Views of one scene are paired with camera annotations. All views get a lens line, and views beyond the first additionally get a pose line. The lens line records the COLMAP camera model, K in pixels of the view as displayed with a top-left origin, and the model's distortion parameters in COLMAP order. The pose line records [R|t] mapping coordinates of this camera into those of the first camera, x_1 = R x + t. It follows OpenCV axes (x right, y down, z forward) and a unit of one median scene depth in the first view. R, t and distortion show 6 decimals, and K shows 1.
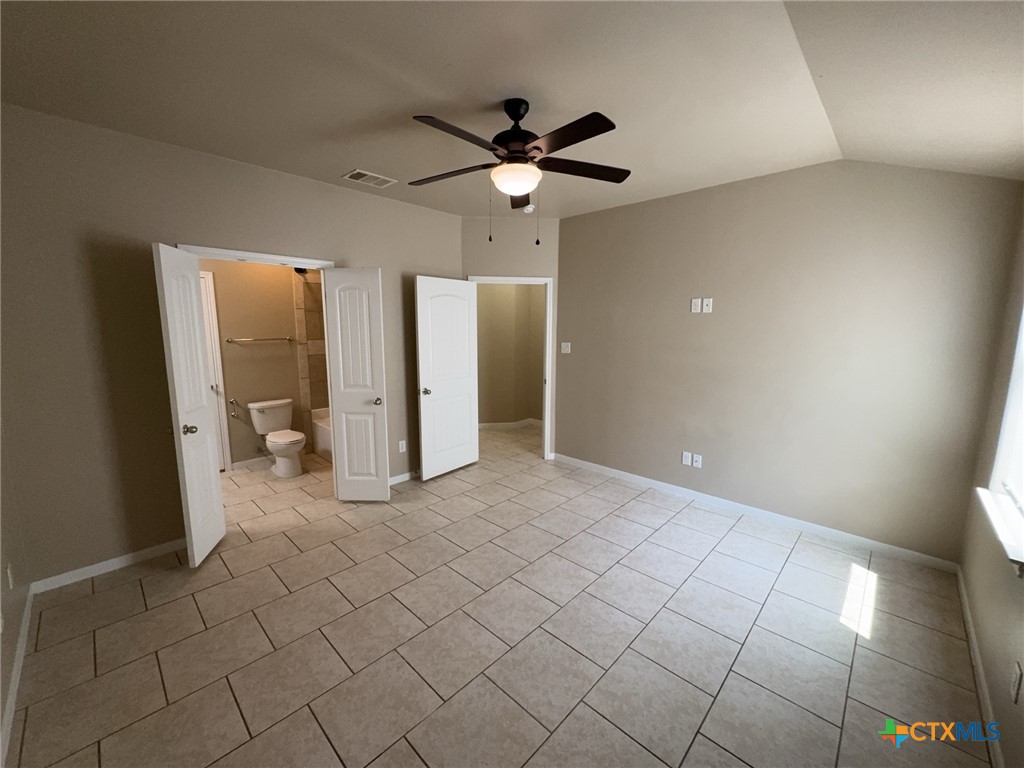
lens RADIAL K [[409.8, 0, 510.9], [0, 409.8, 384.6], [0, 0, 1]] dist [-0.002693, 0.000100]
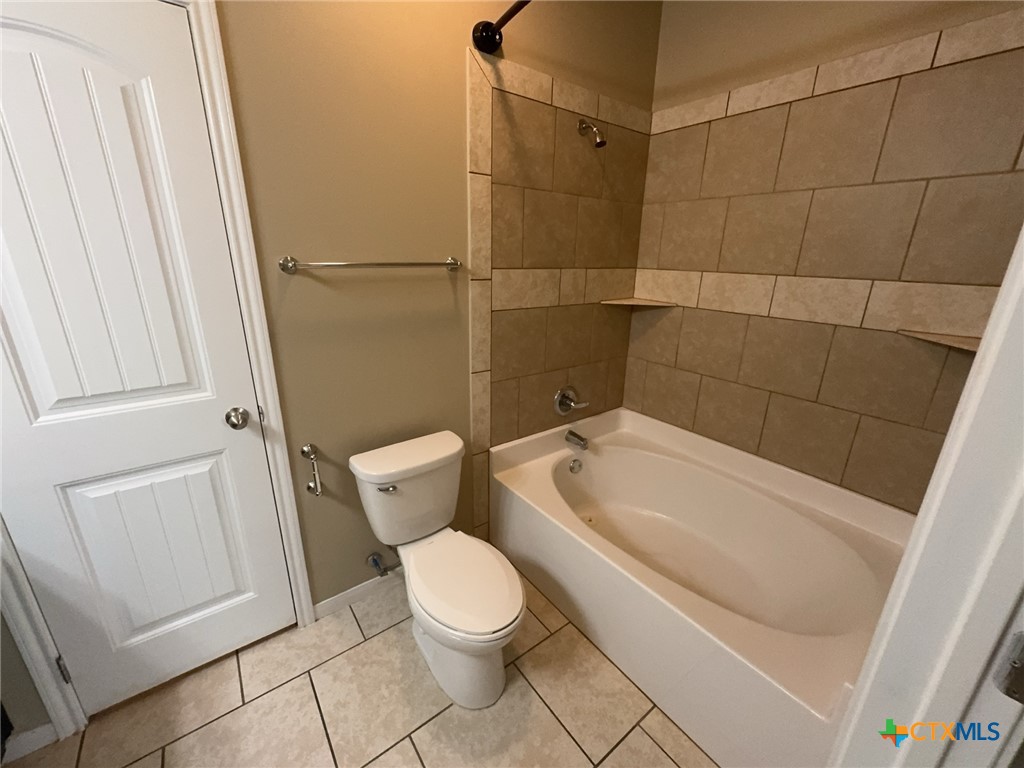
lens RADIAL K [[409.8, 0, 510.9], [0, 409.8, 384.6], [0, 0, 1]] dist [-0.002693, 0.000100]
pose [[0.991958, 0.059874, -0.111513, -0.469296], [-0.040944, 0.985460, 0.164898, -0.074256], [0.119765, -0.159006, 0.979986, 0.682865]]
